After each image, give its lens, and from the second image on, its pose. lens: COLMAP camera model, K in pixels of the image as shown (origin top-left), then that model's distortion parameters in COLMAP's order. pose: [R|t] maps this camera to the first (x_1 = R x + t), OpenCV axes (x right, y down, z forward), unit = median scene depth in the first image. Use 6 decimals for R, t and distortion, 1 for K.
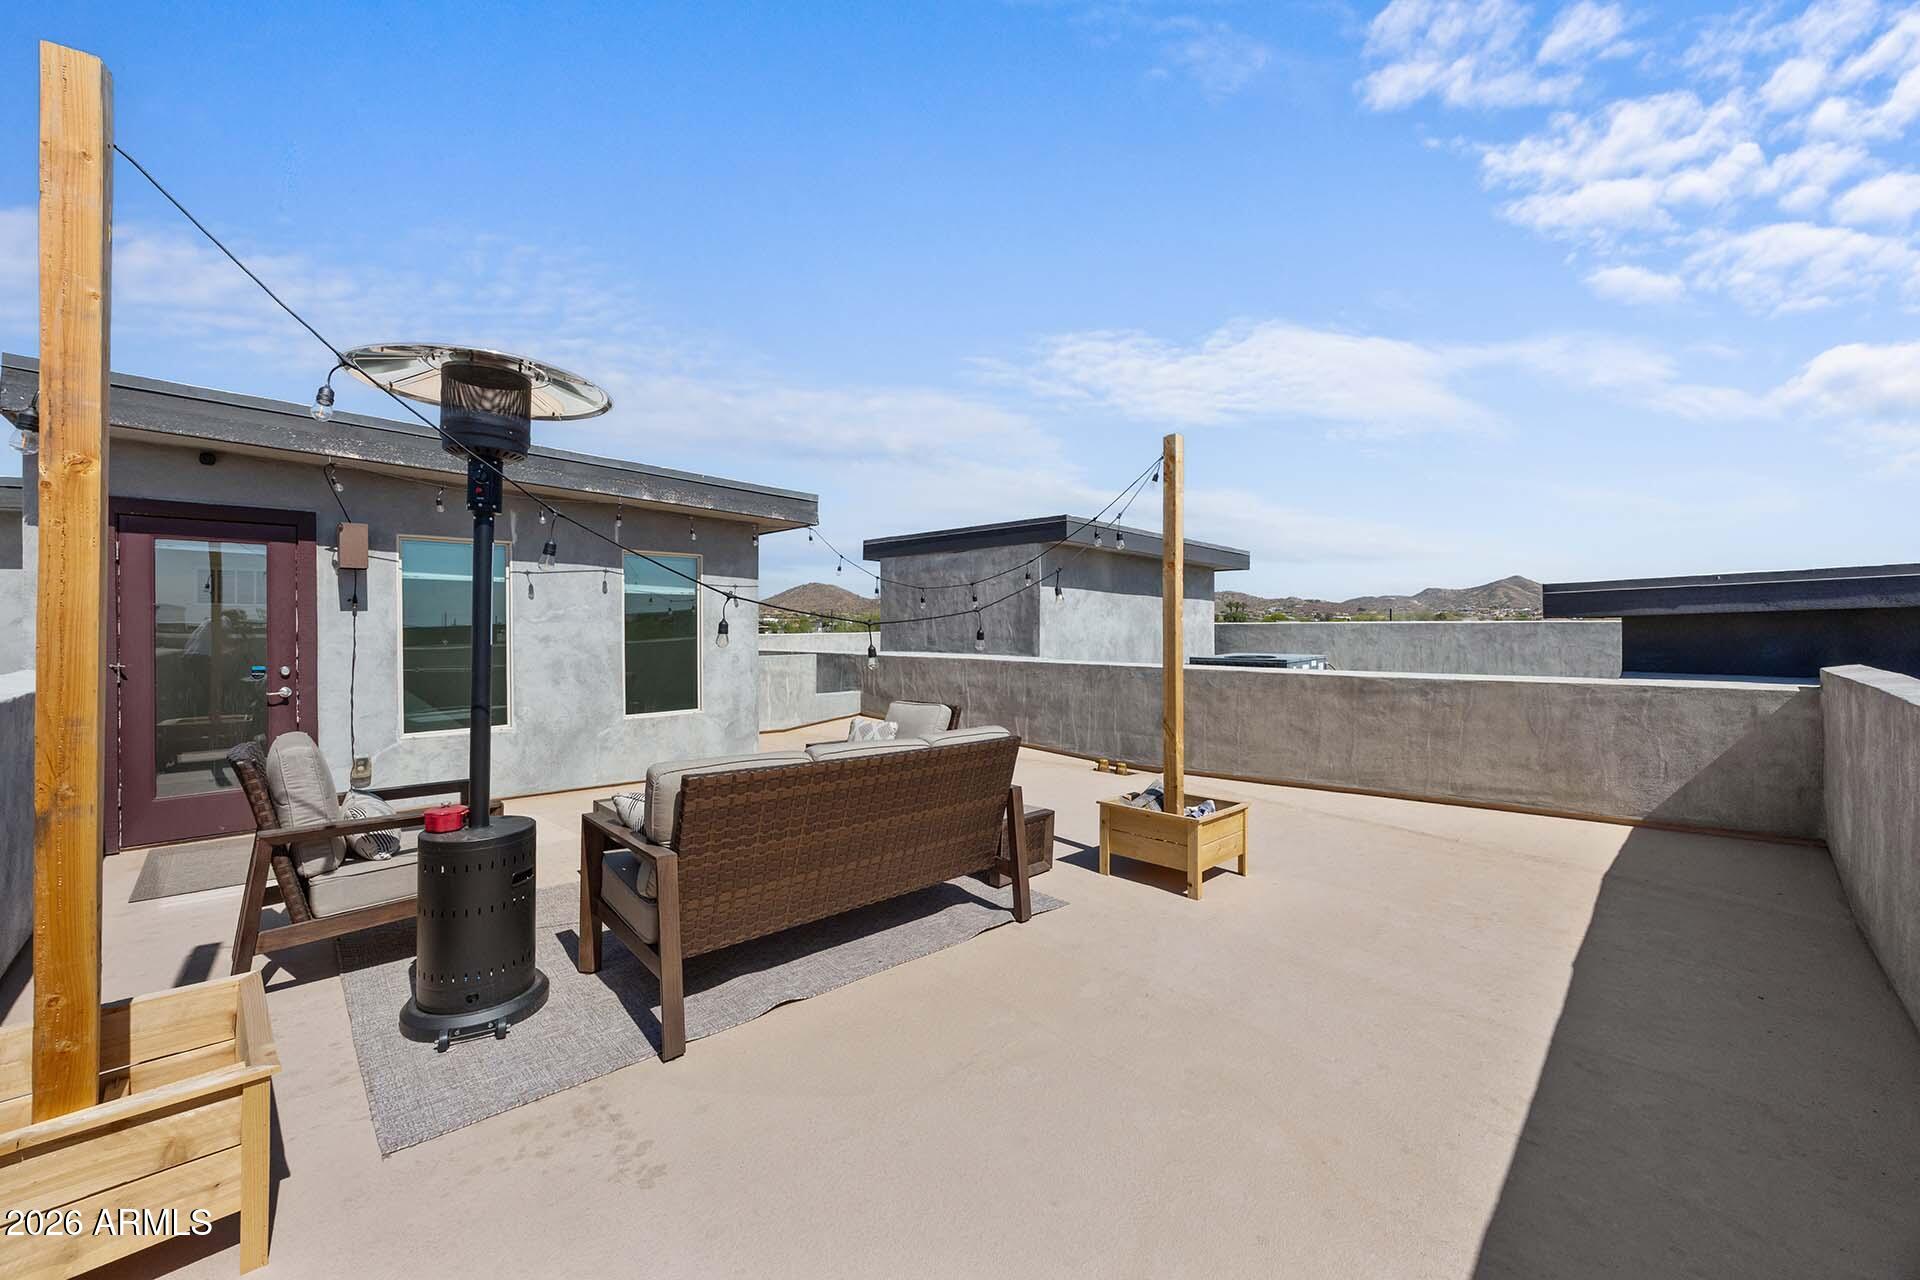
lens RADIAL K [[737.6, 0, 947.5], [0, 737.6, 640.7], [0, 0, 1]] dist [0.001231, 0.000011]
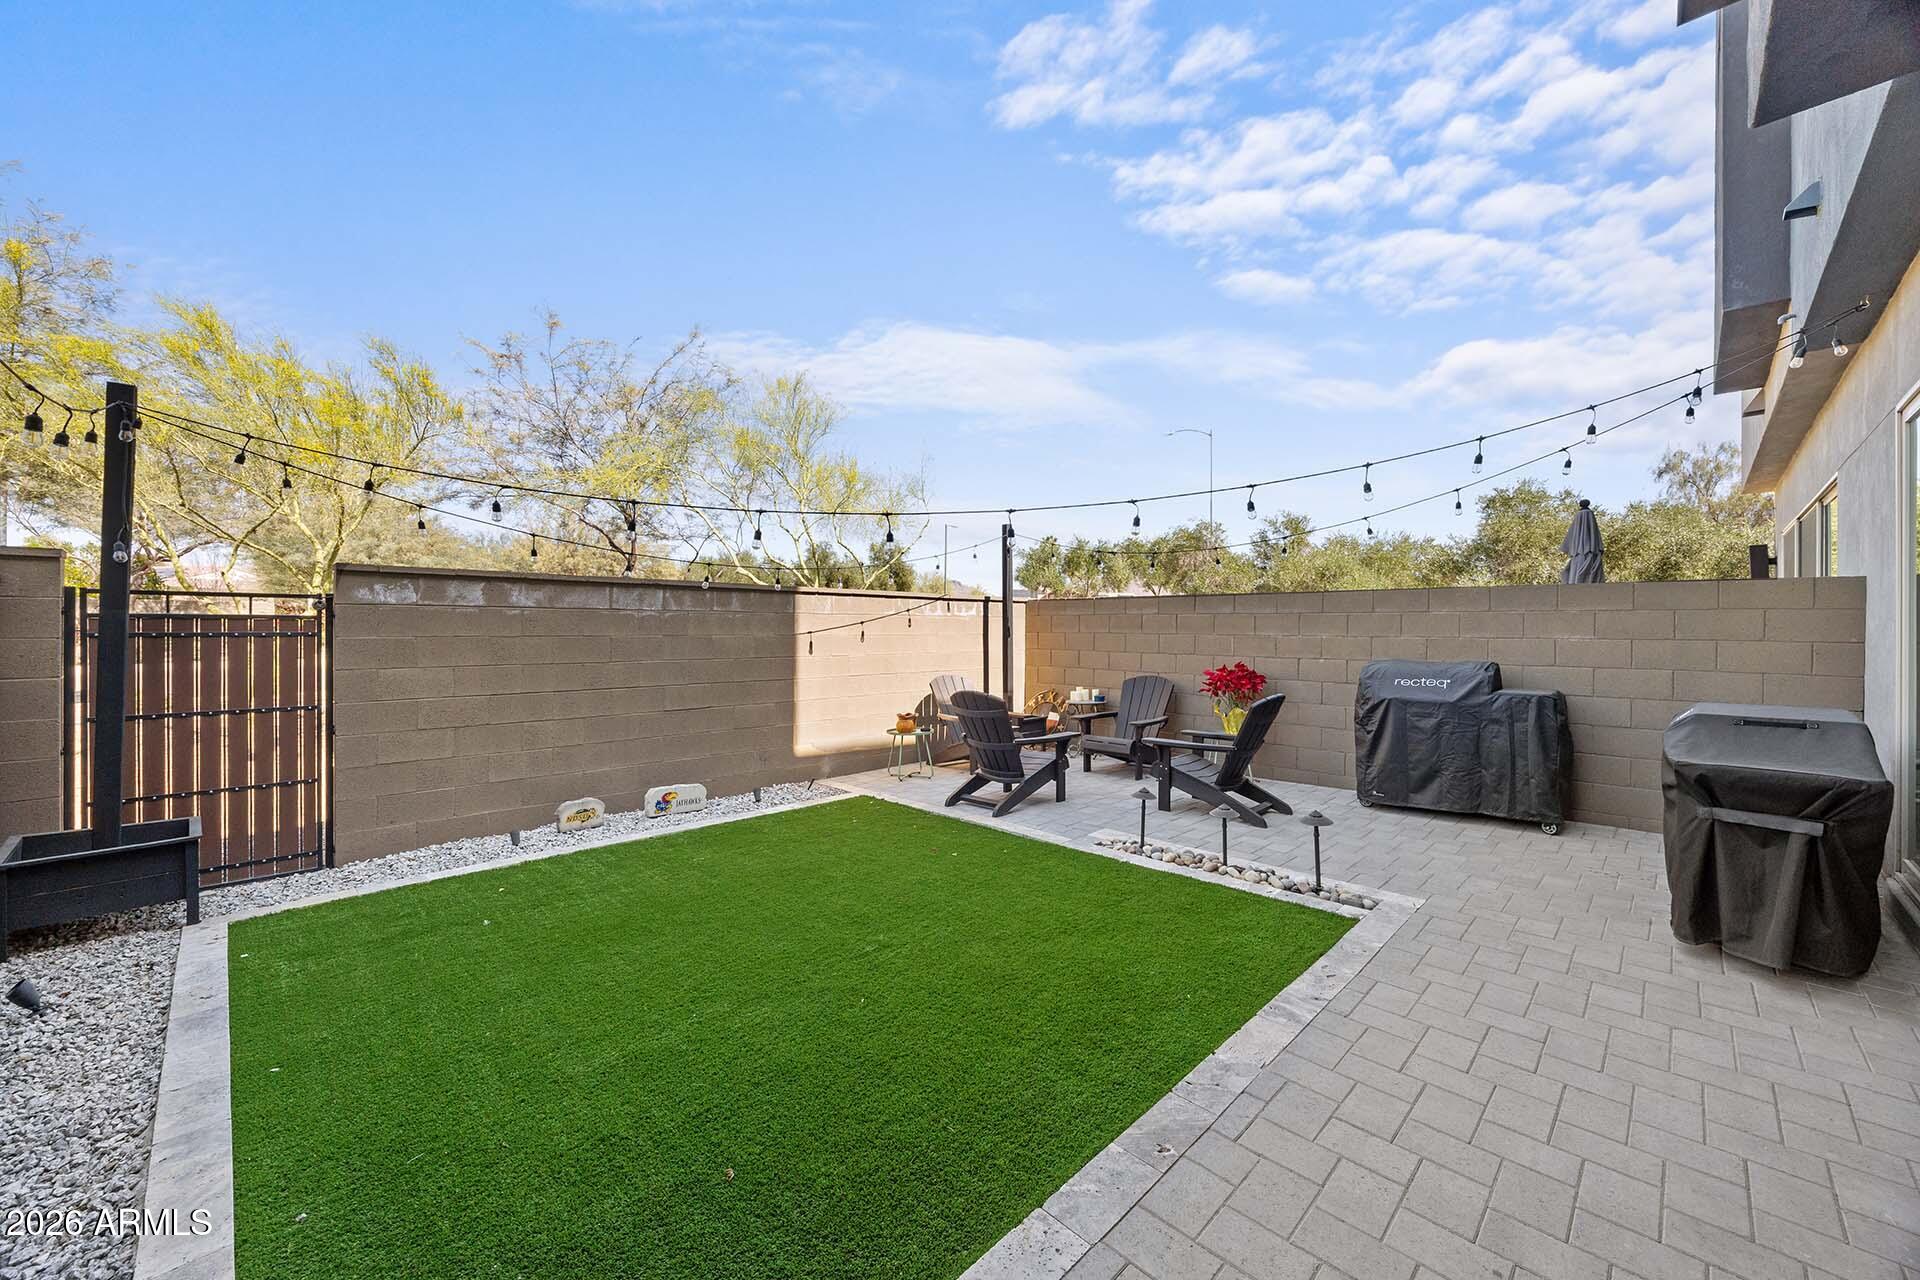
lens RADIAL K [[737.6, 0, 972.6], [0, 737.6, 622.9], [0, 0, 1]] dist [0.001231, 0.000011]
pose [[0.999922, -0.007117, 0.010231, 0.495526], [0.007168, 0.999962, -0.004967, 0.014890], [-0.010195, 0.005040, 0.999935, -0.080340]]
